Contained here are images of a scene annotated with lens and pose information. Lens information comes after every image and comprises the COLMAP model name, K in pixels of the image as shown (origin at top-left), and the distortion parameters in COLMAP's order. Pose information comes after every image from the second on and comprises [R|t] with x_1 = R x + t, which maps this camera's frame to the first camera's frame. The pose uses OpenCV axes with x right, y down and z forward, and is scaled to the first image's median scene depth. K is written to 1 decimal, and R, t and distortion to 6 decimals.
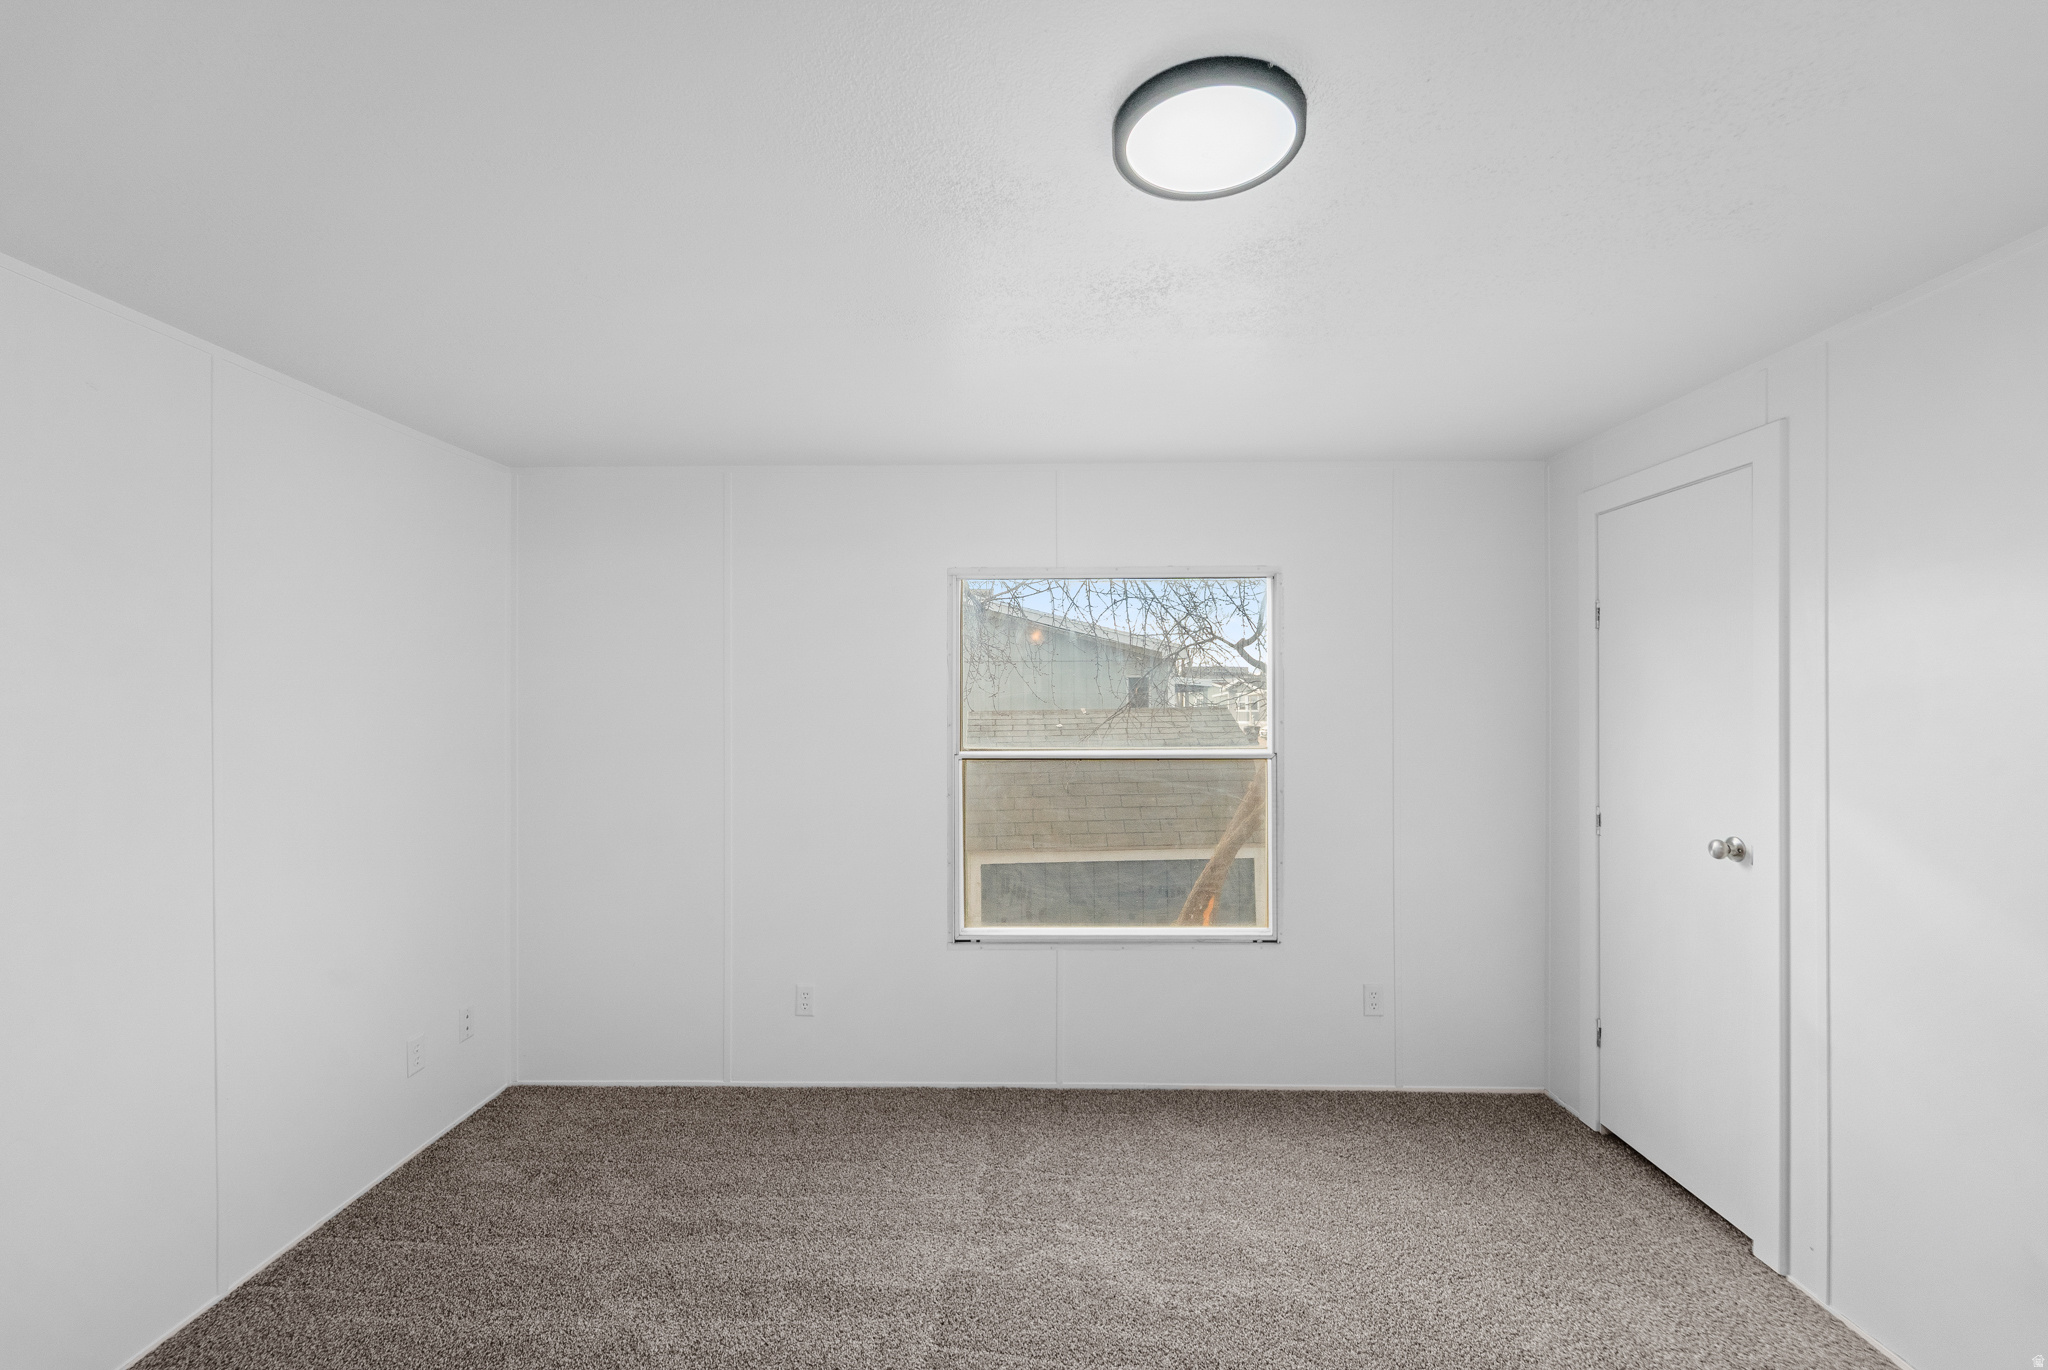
lens RADIAL K [[853.0, 0, 1022.0], [0, 853.0, 707.6], [0, 0, 1]] dist [0.000733, -0.000670]
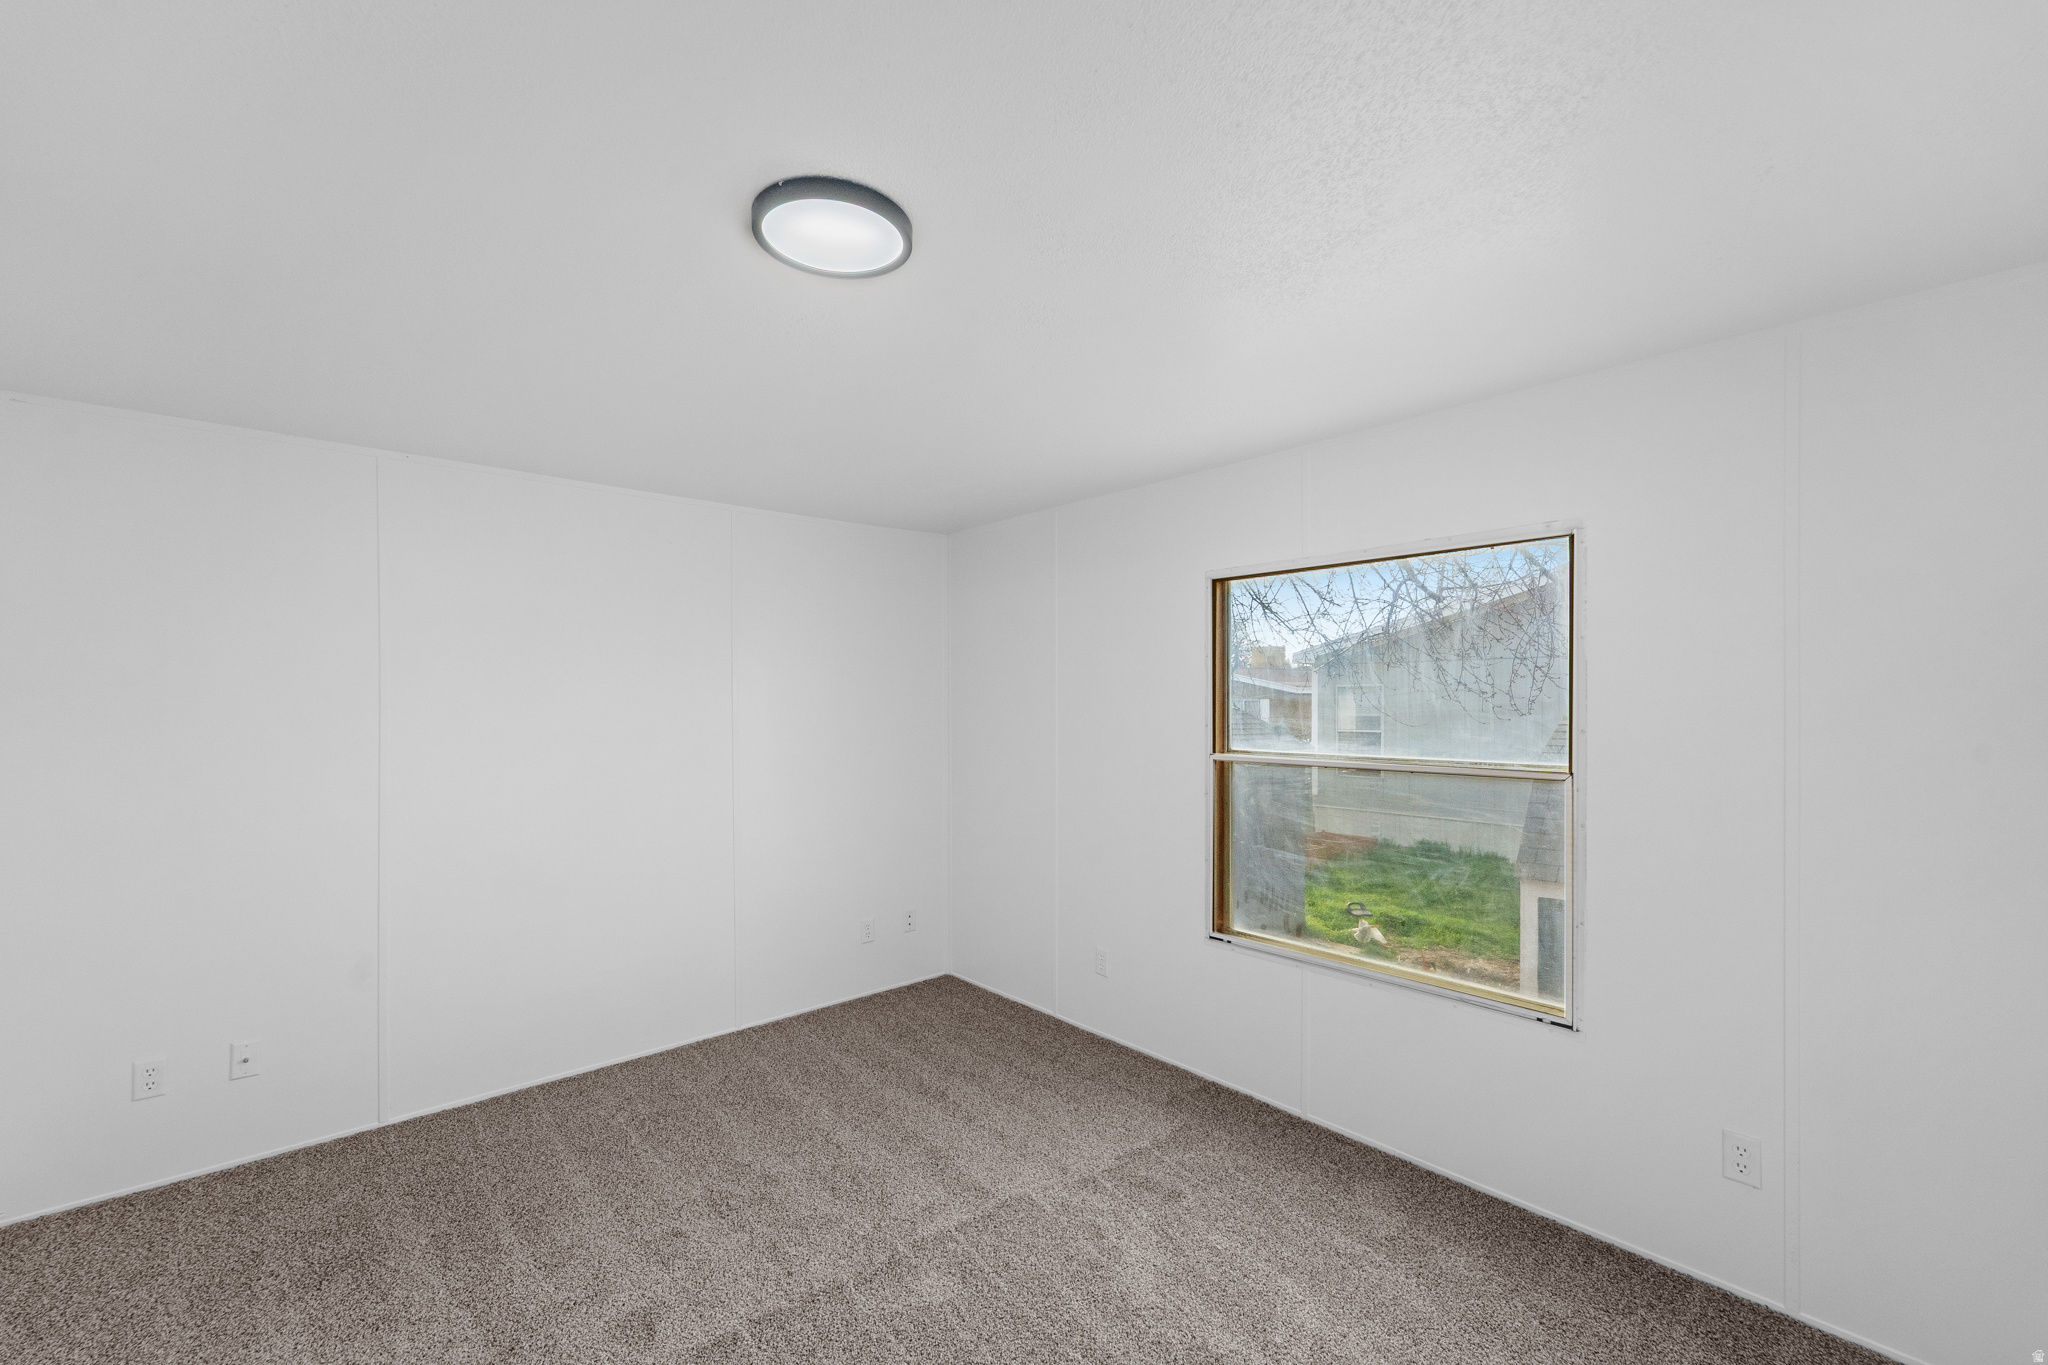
lens RADIAL K [[853.0, 0, 1022.0], [0, 853.0, 705.1], [0, 0, 1]] dist [0.000733, -0.000670]
pose [[0.676100, 0.009397, -0.736750, 0.524161], [-0.009998, 0.999944, 0.003579, -0.002897], [0.736742, 0.004946, 0.676156, 0.148710]]
